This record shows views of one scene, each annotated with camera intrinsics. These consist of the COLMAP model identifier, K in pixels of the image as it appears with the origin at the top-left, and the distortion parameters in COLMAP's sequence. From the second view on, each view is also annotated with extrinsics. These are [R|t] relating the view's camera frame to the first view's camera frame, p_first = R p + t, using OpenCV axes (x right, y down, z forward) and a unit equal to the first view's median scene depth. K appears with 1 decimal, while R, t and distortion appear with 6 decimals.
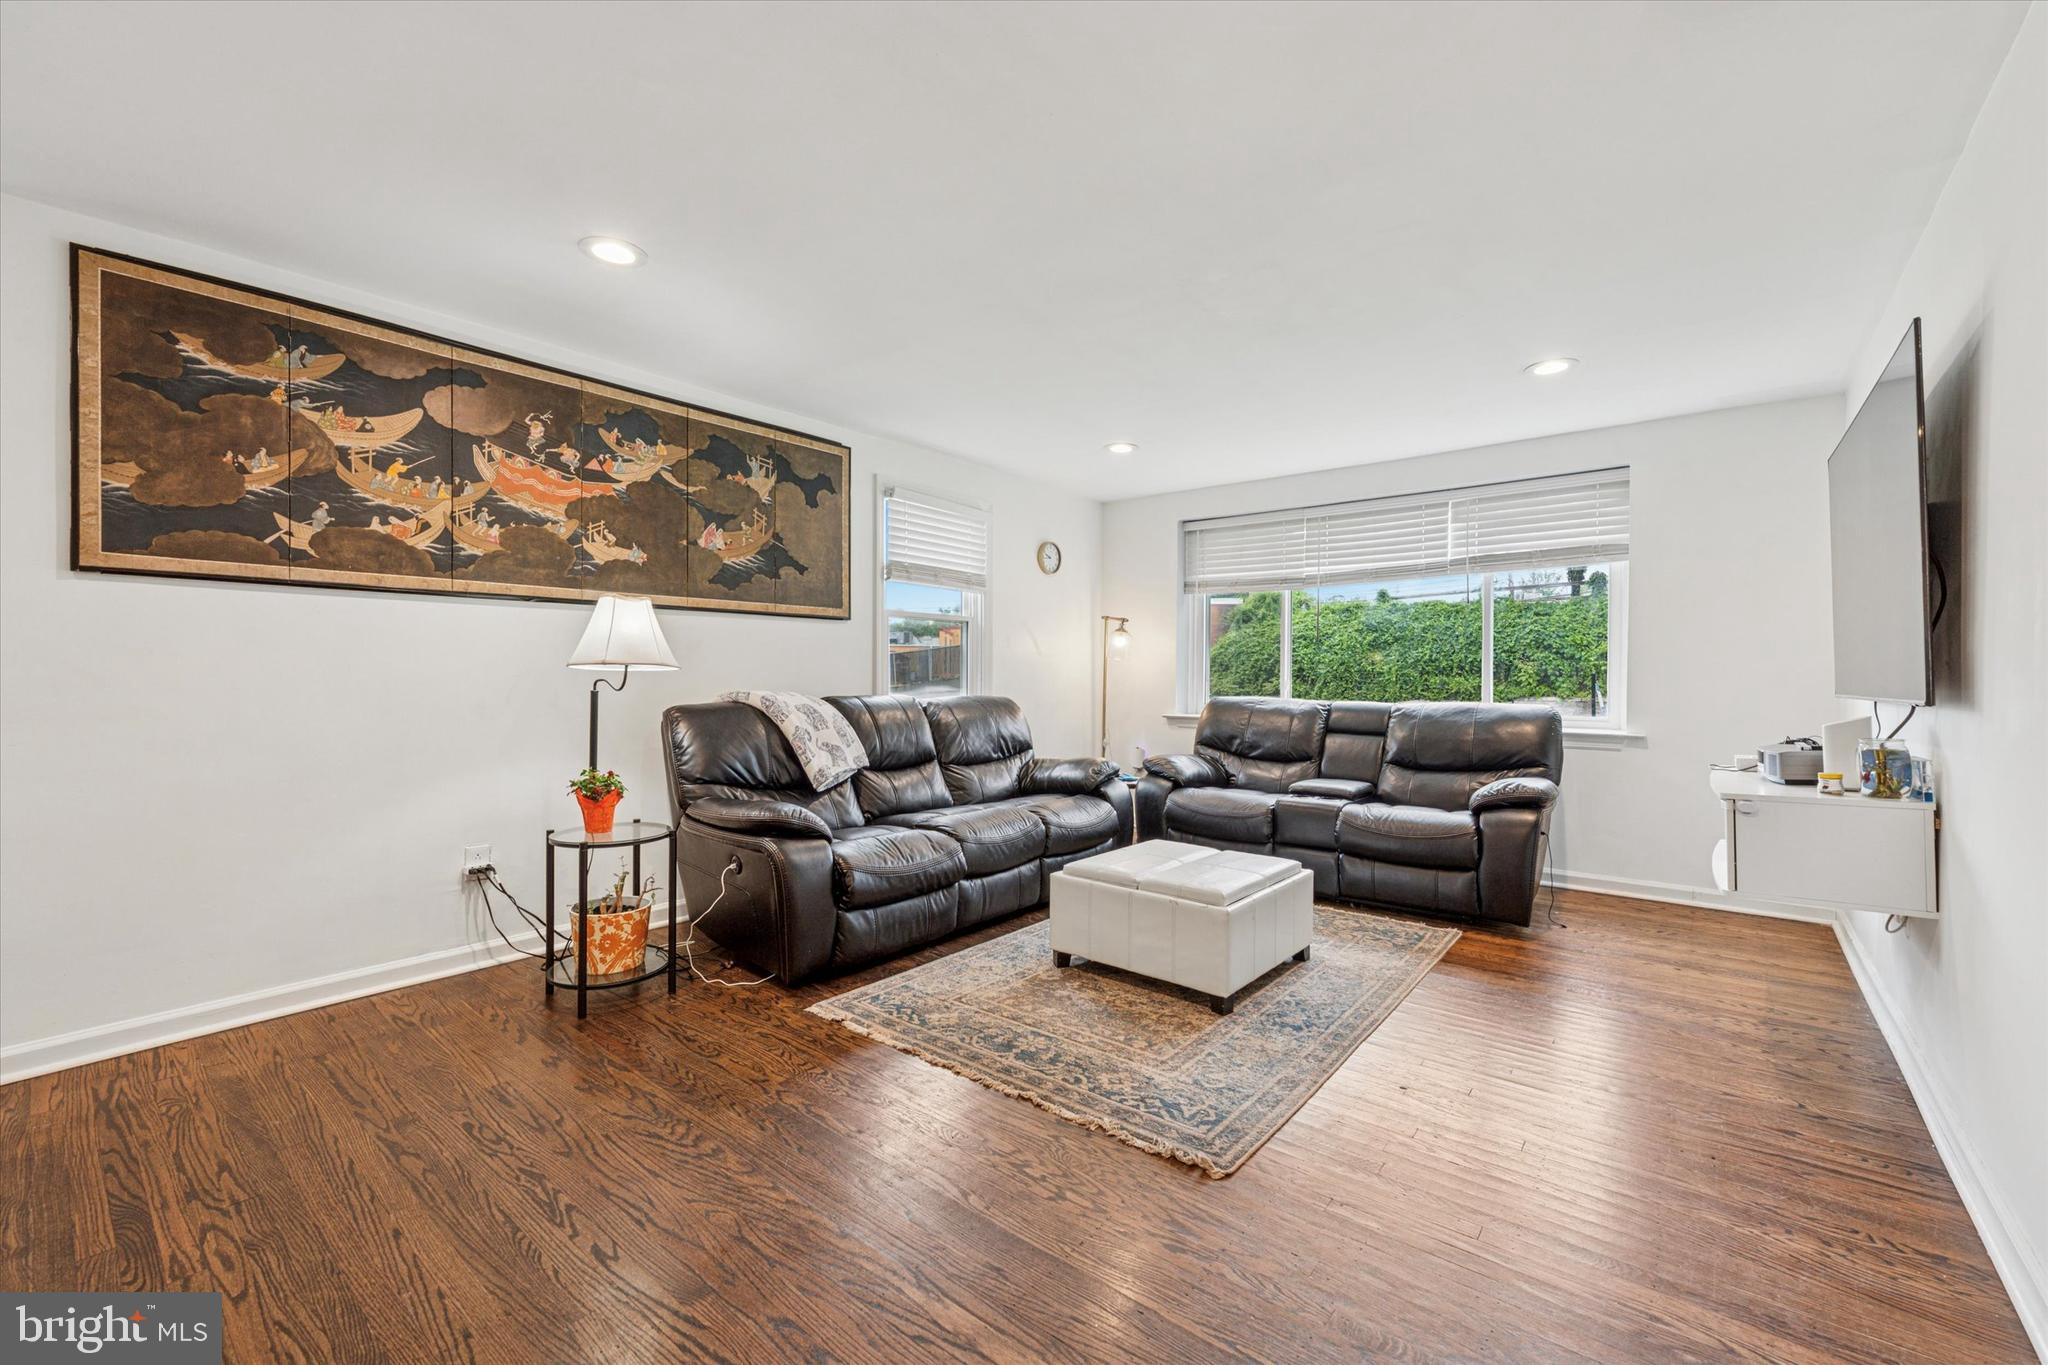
lens RADIAL K [[835.1, 0, 1055.6], [0, 835.1, 672.7], [0, 0, 1]] dist [0.002372, 0.000061]
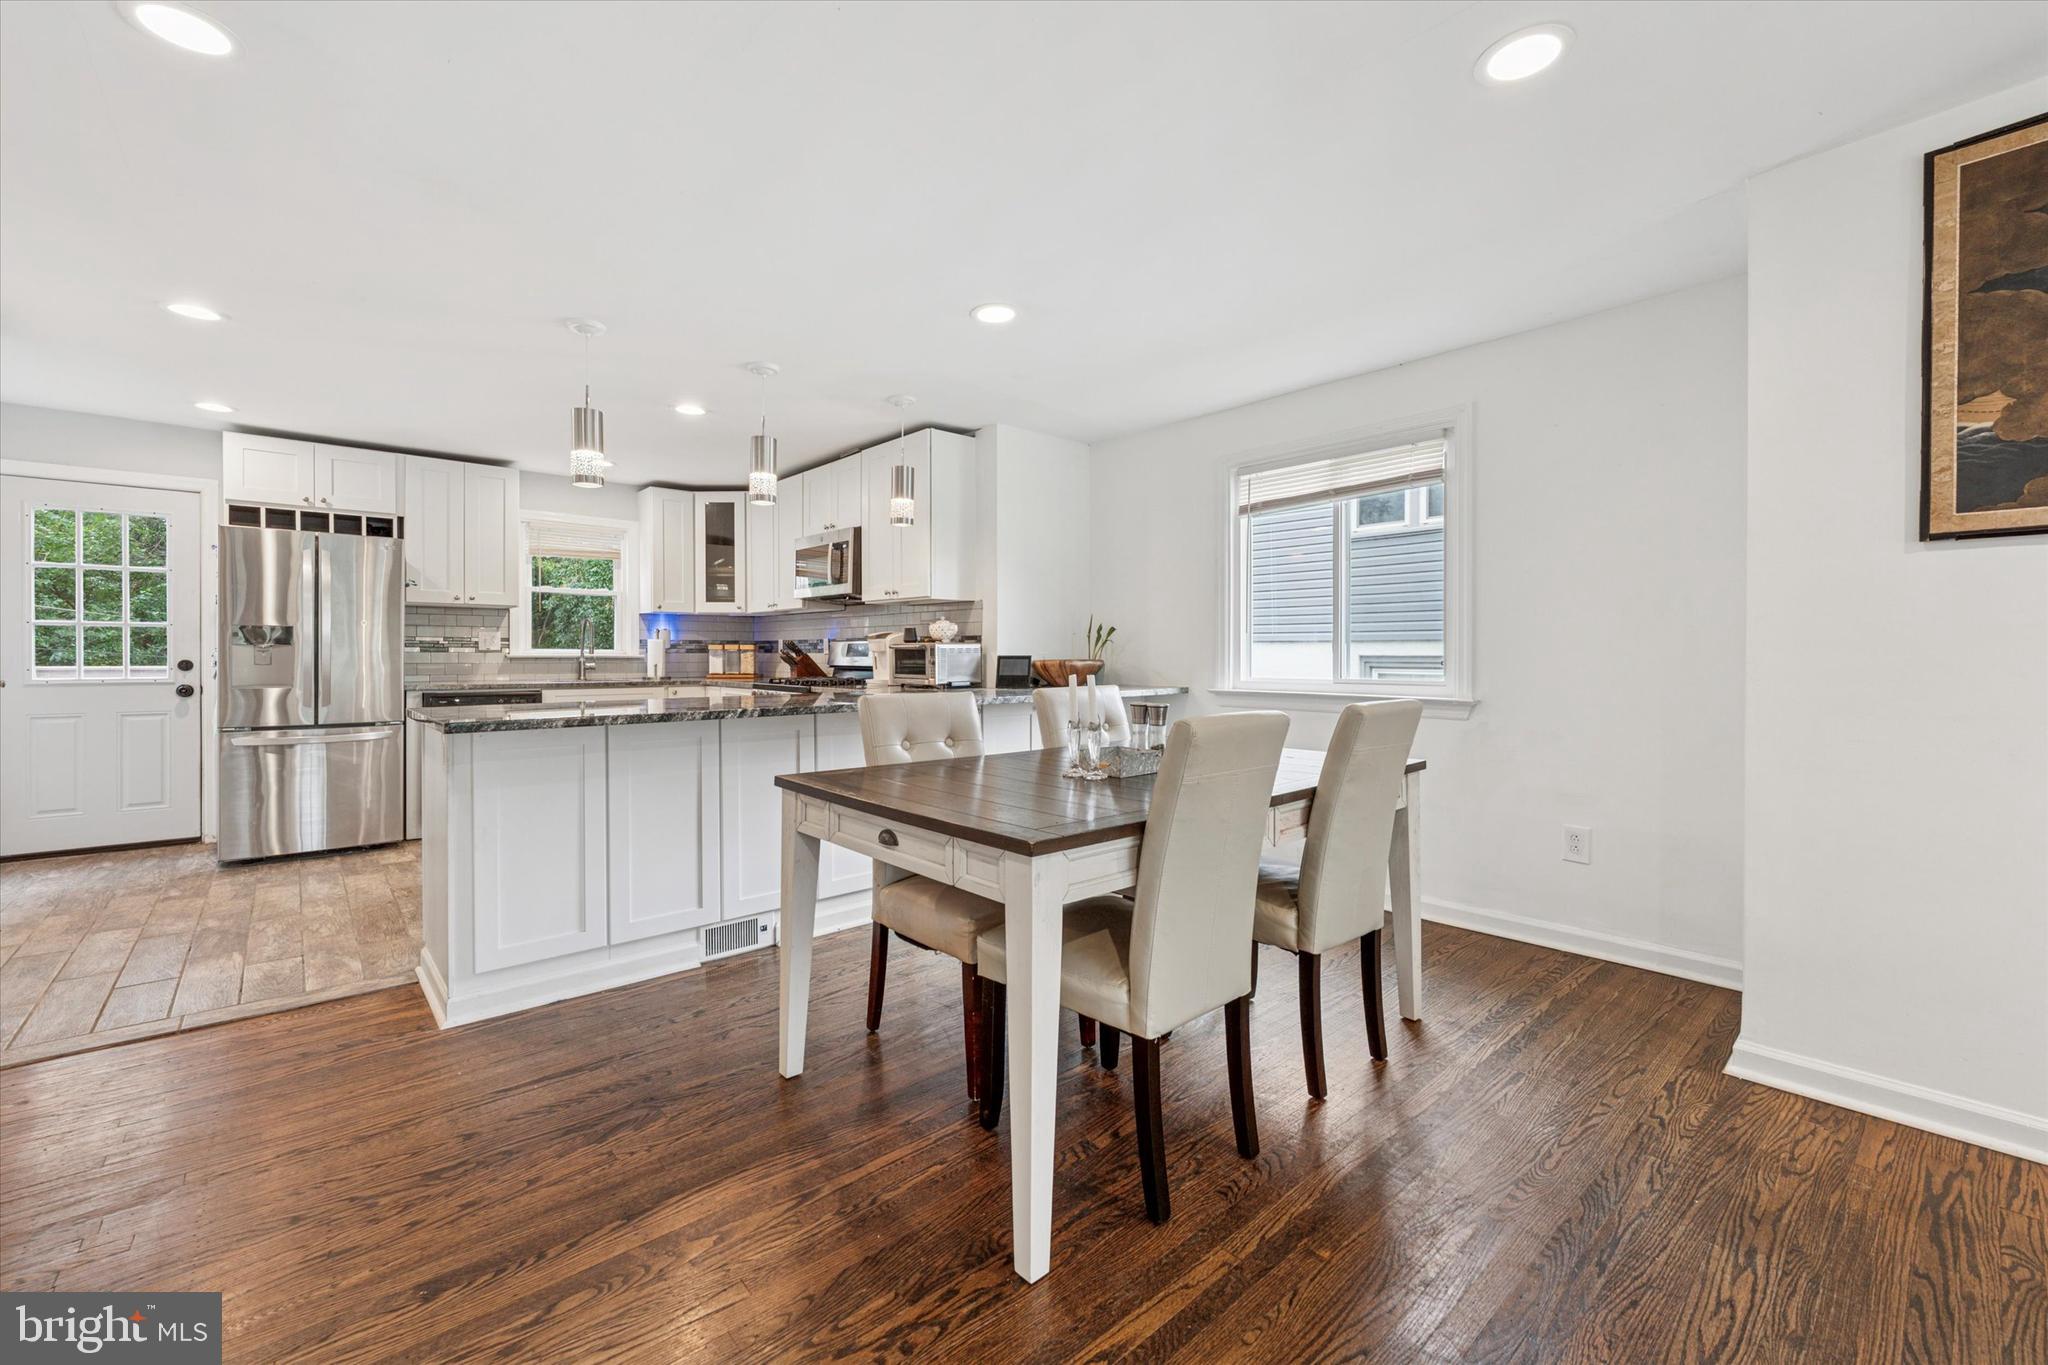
lens RADIAL K [[823.8, 0, 1011.6], [0, 823.8, 664.3], [0, 0, 1]] dist [-0.000979, -0.000124]
pose [[-0.191034, 0.006339, -0.981563, -0.122142], [-0.002104, 0.999974, 0.006867, -0.000752], [0.981581, 0.003377, -0.191016, 0.173078]]
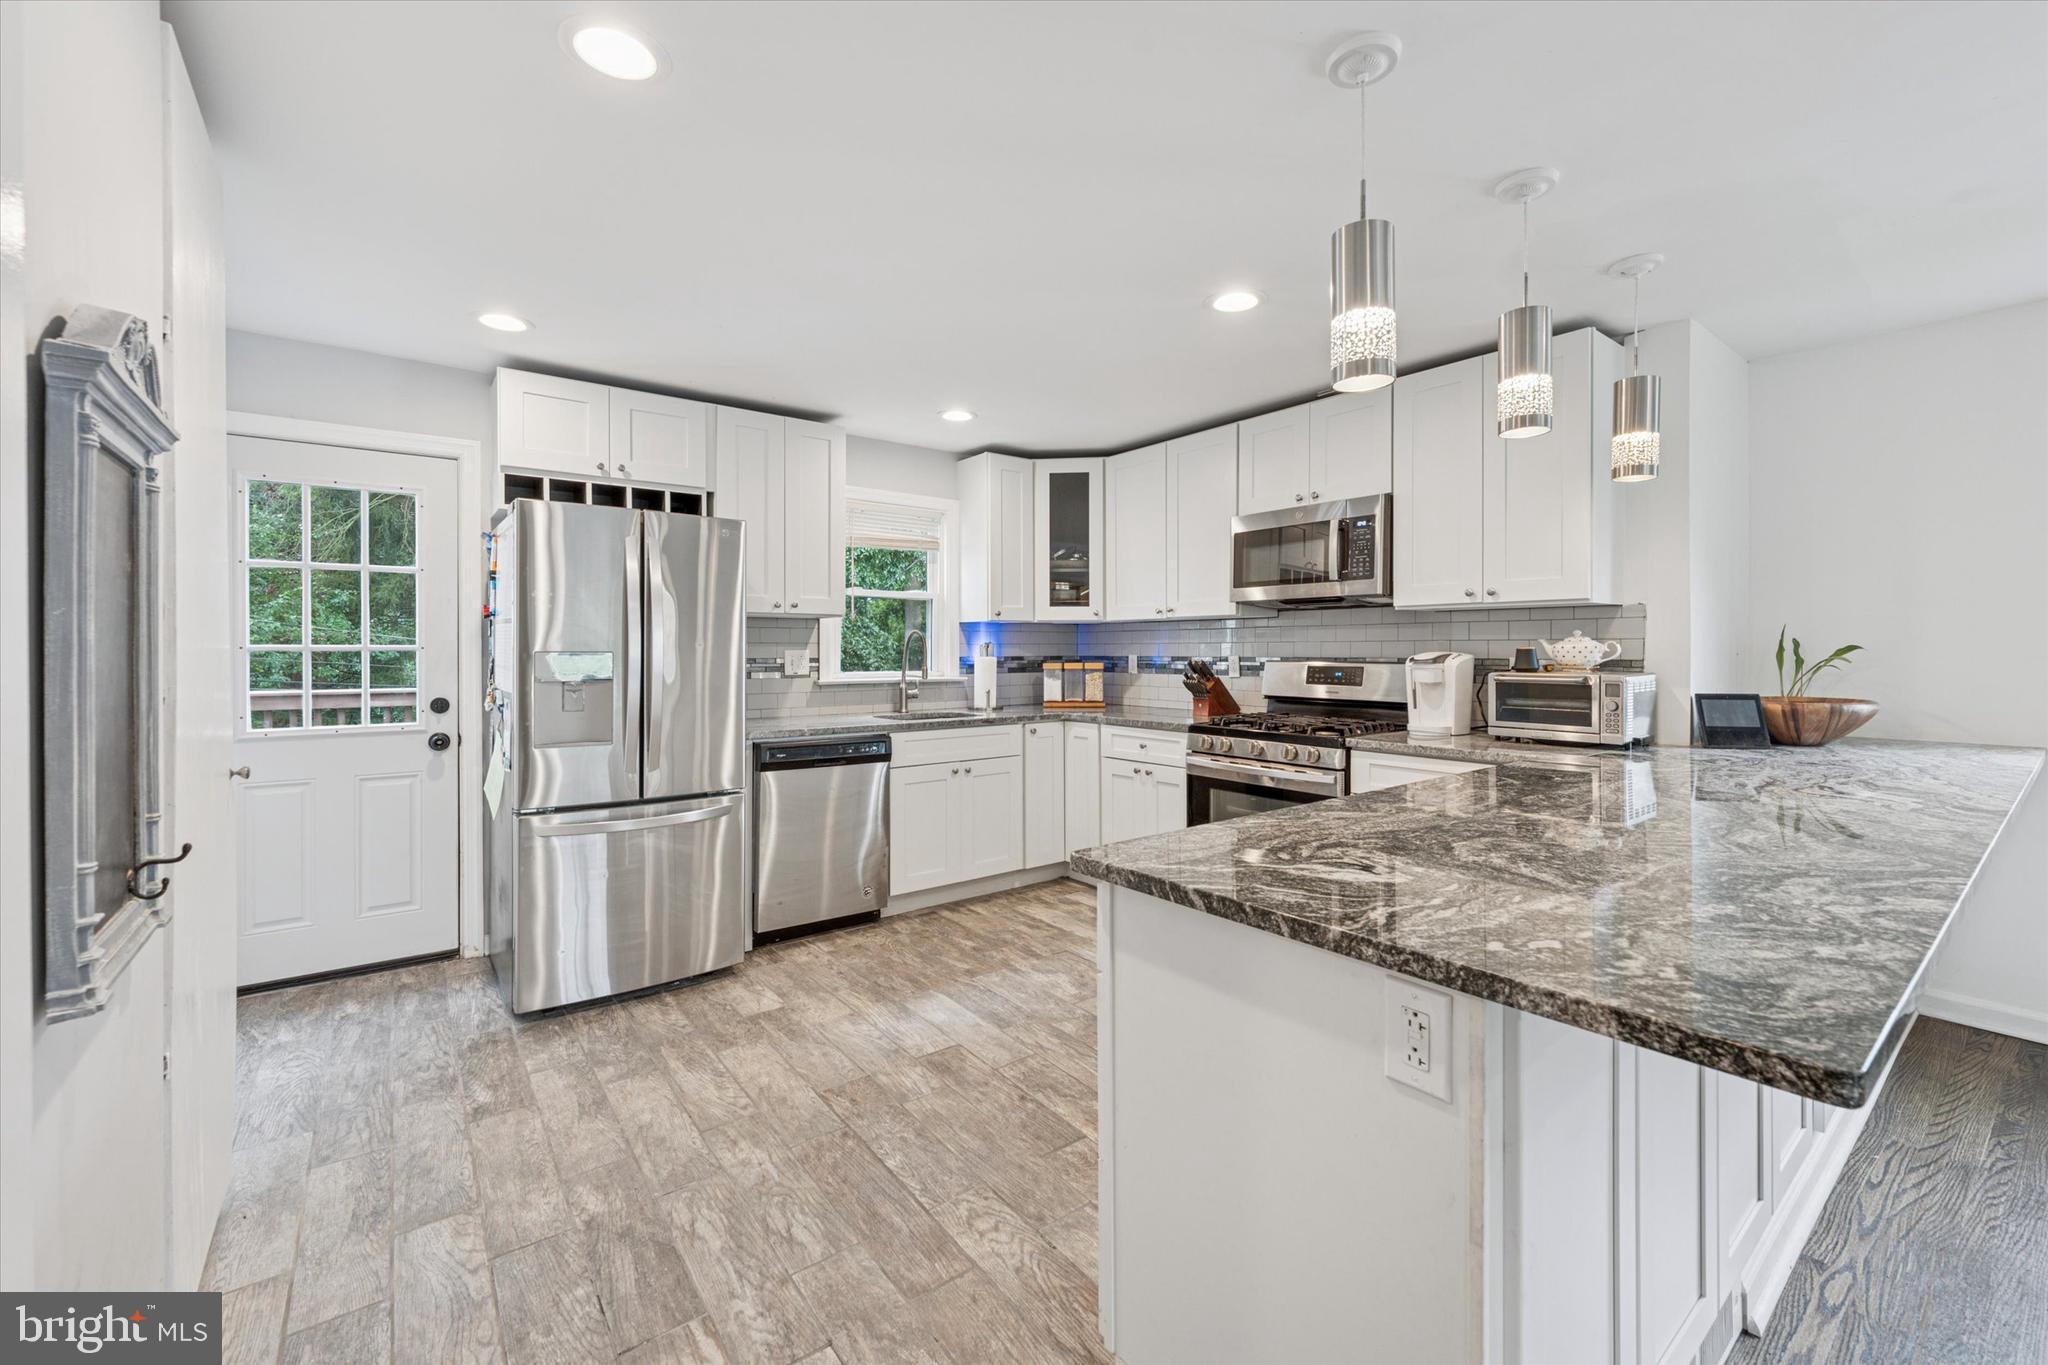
lens RADIAL K [[810.2, 0, 999.7], [0, 810.2, 656.6], [0, 0, 1]] dist [-0.000296, -0.000038]
pose [[-0.263875, 0.003665, -0.964550, -0.448280], [0.001724, 0.999993, 0.003328, -0.043718], [0.964555, -0.000784, -0.263879, -0.525200]]
